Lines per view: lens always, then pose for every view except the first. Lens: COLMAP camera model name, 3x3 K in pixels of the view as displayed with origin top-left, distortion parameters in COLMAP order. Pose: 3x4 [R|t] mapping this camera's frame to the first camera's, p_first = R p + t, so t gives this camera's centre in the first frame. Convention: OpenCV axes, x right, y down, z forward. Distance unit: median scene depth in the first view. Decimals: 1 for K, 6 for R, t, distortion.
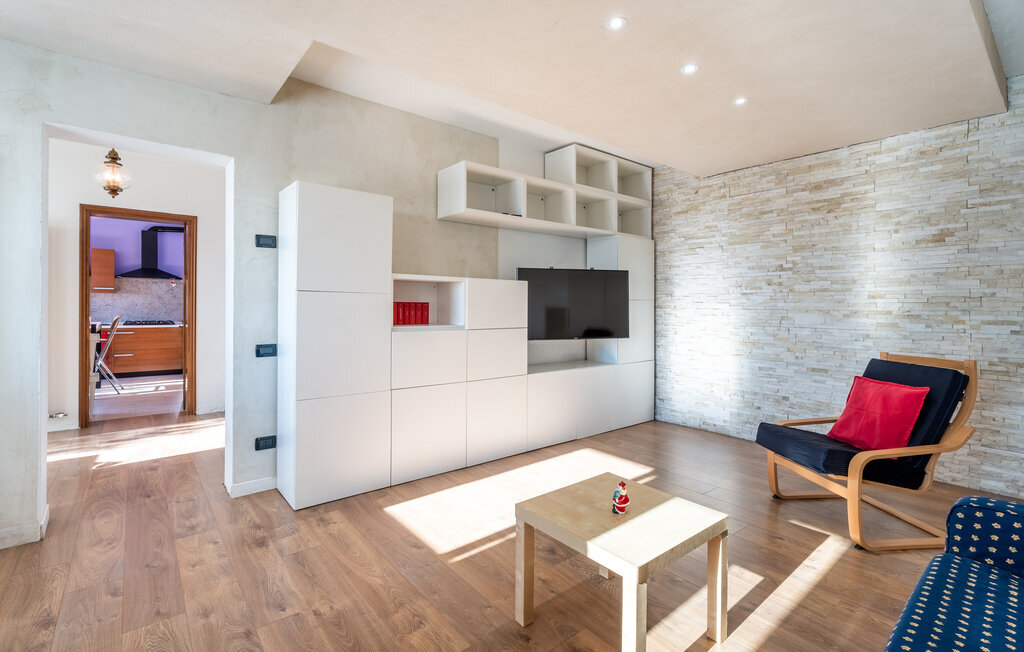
lens RADIAL K [[461.3, 0, 514.1], [0, 461.3, 308.9], [0, 0, 1]] dist [-0.002519, -0.000401]
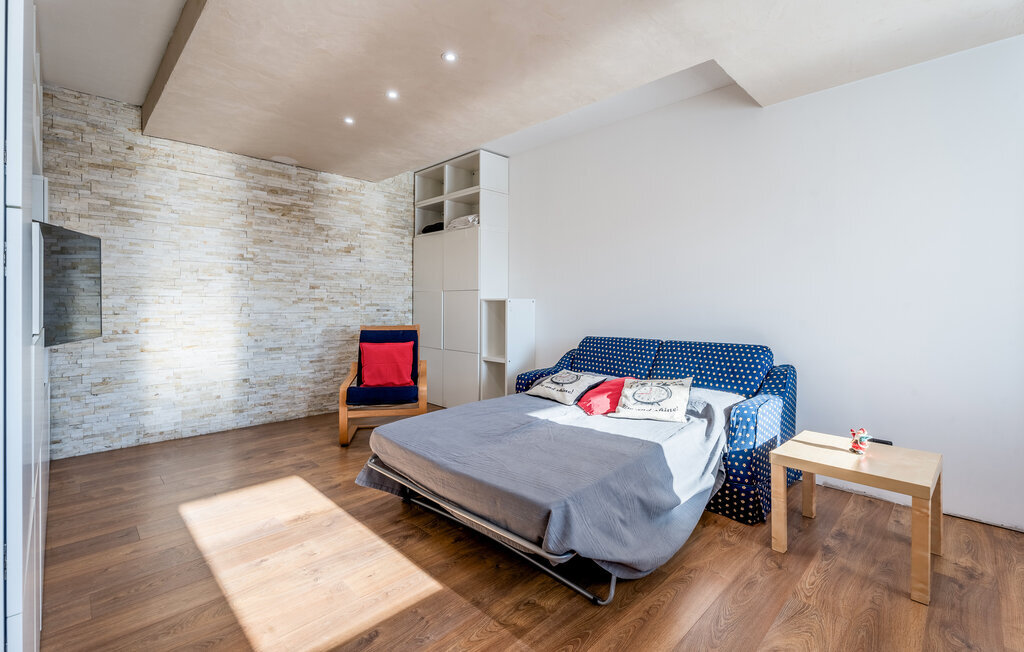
lens RADIAL K [[456.5, 0, 507.7], [0, 456.5, 303.3], [0, 0, 1]] dist [0.002742, -0.000018]
pose [[-0.085620, -0.009052, 0.996287, -0.525634], [0.002179, 0.999955, 0.009272, 0.007950], [-0.996325, 0.002965, -0.085597, 0.501037]]
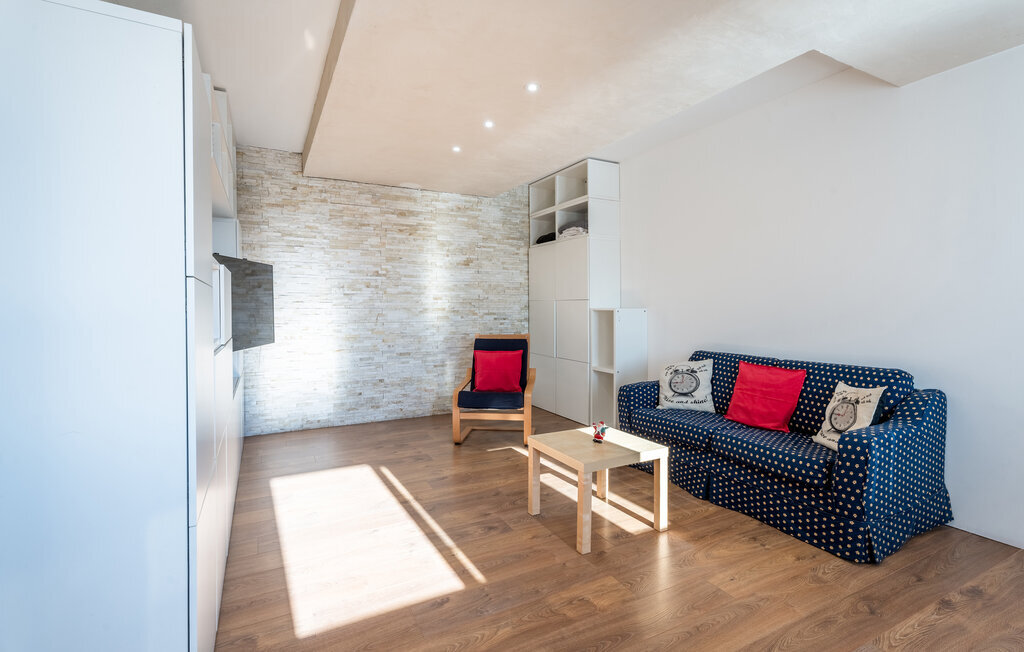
lens RADIAL K [[475.1, 0, 511.9], [0, 475.1, 313.6], [0, 0, 1]] dist [-0.002862, 0.000179]
pose [[0.206241, -0.024257, 0.978201, -0.584475], [0.009446, 0.999695, 0.022799, -0.009697], [-0.978456, 0.004538, 0.206407, 0.411099]]
